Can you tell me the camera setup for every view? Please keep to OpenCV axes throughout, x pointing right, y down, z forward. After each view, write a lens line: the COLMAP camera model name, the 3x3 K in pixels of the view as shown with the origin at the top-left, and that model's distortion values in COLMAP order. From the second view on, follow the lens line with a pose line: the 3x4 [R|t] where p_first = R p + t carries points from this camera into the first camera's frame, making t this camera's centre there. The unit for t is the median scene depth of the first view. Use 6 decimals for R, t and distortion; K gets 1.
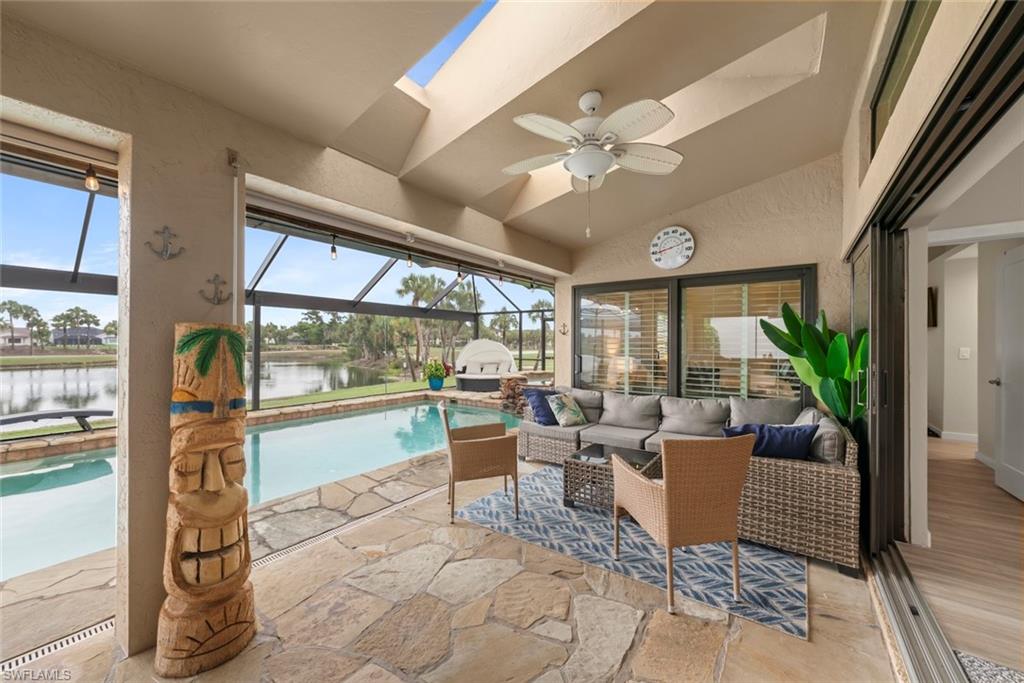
lens RADIAL K [[390.8, 0, 506.8], [0, 390.8, 343.4], [0, 0, 1]] dist [0.003899, -0.000025]
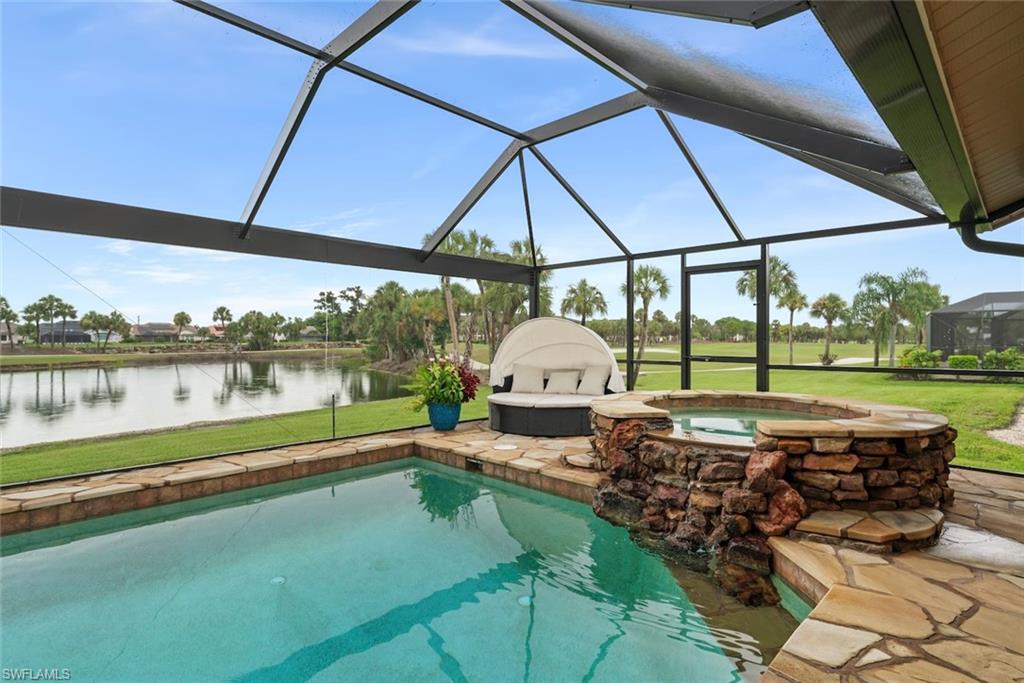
lens RADIAL K [[524.9, 0, 511.4], [0, 524.9, 338.6], [0, 0, 1]] dist [0.003089, 0.000505]
pose [[0.990605, -0.004192, -0.136688, -0.016180], [0.004026, 0.999991, -0.001493, 0.012434], [0.136693, 0.000929, 0.990613, 0.333499]]
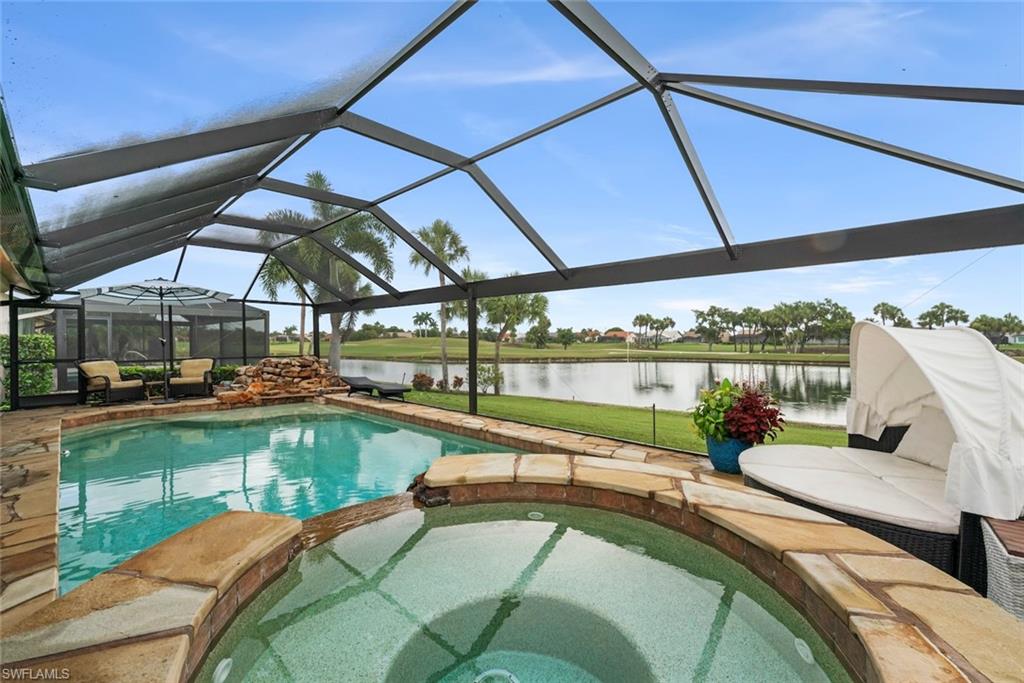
lens RADIAL K [[419.2, 0, 507.6], [0, 419.2, 343.8], [0, 0, 1]] dist [-0.001856, -0.000362]
pose [[-0.131762, 0.003887, -0.991274, 0.180274], [-0.000276, 0.999992, 0.003958, 0.000920], [0.991281, 0.000795, -0.131760, 0.686482]]
